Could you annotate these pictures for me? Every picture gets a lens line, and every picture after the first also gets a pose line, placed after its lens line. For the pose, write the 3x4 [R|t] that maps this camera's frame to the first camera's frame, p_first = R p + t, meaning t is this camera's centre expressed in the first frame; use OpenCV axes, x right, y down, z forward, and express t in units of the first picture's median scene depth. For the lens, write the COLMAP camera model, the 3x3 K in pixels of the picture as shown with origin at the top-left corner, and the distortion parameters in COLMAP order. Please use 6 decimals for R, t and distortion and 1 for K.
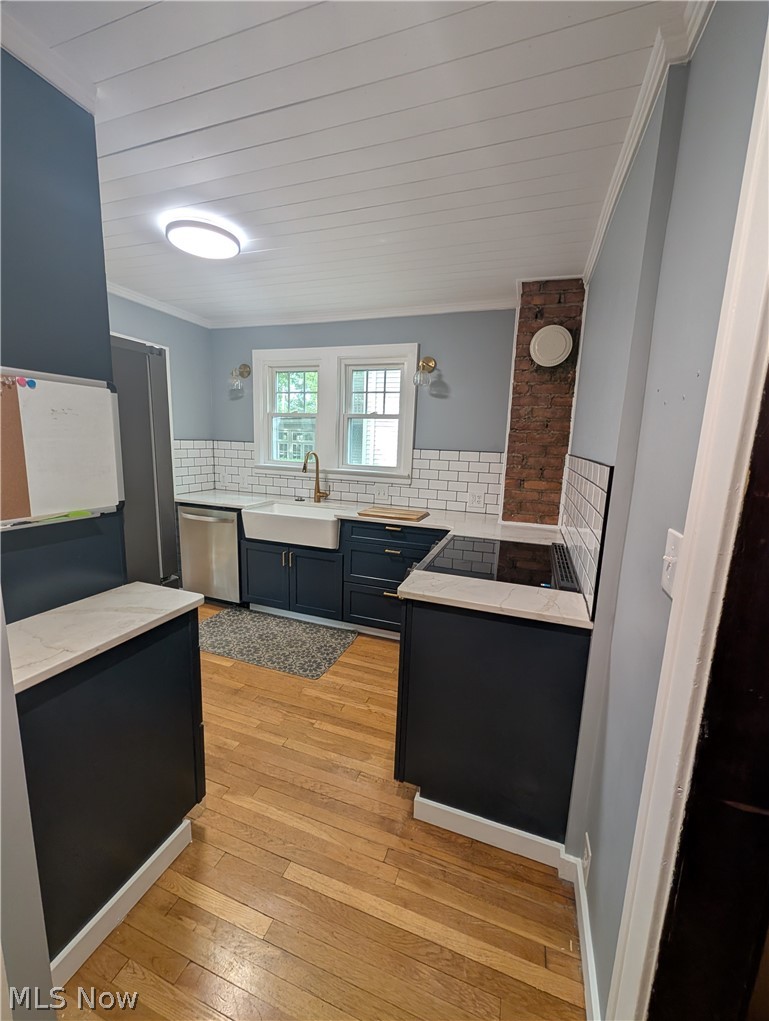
lens RADIAL K [[417.0, 0, 376.2], [0, 417.0, 509.4], [0, 0, 1]] dist [-0.002223, -0.000079]
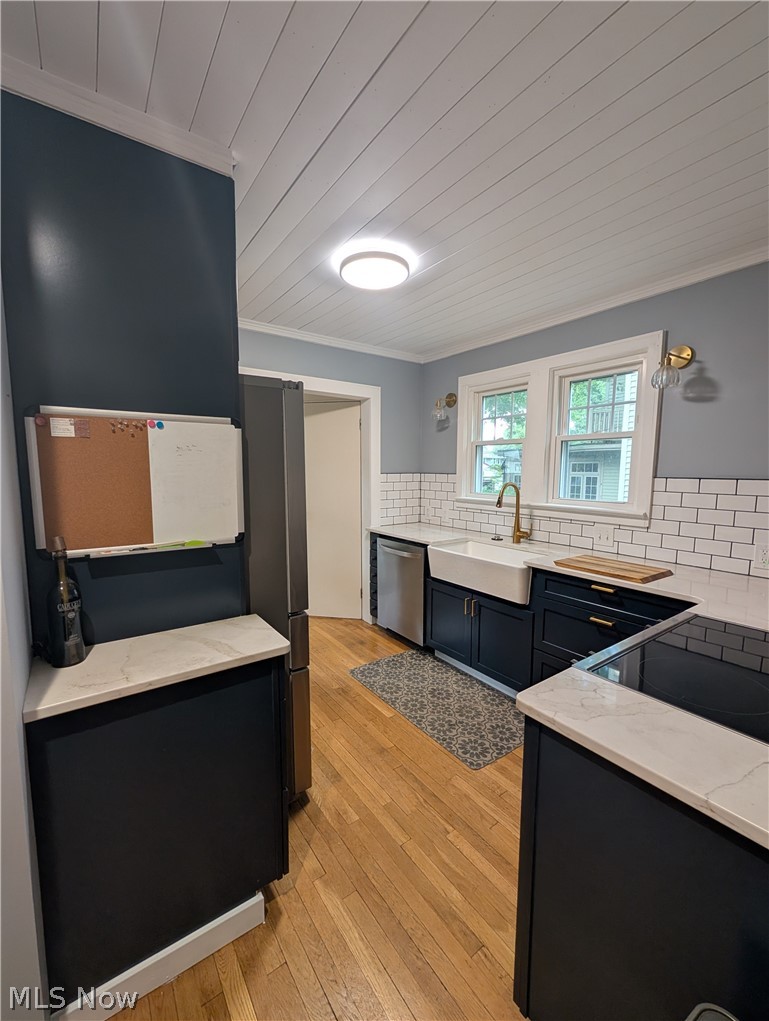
lens RADIAL K [[417.0, 0, 376.2], [0, 417.0, 509.4], [0, 0, 1]] dist [-0.002223, -0.000079]
pose [[0.818910, 0.024090, -0.573416, 0.120176], [-0.068730, 0.996045, -0.056309, -0.020890], [0.569792, 0.085523, 0.817327, 0.173750]]
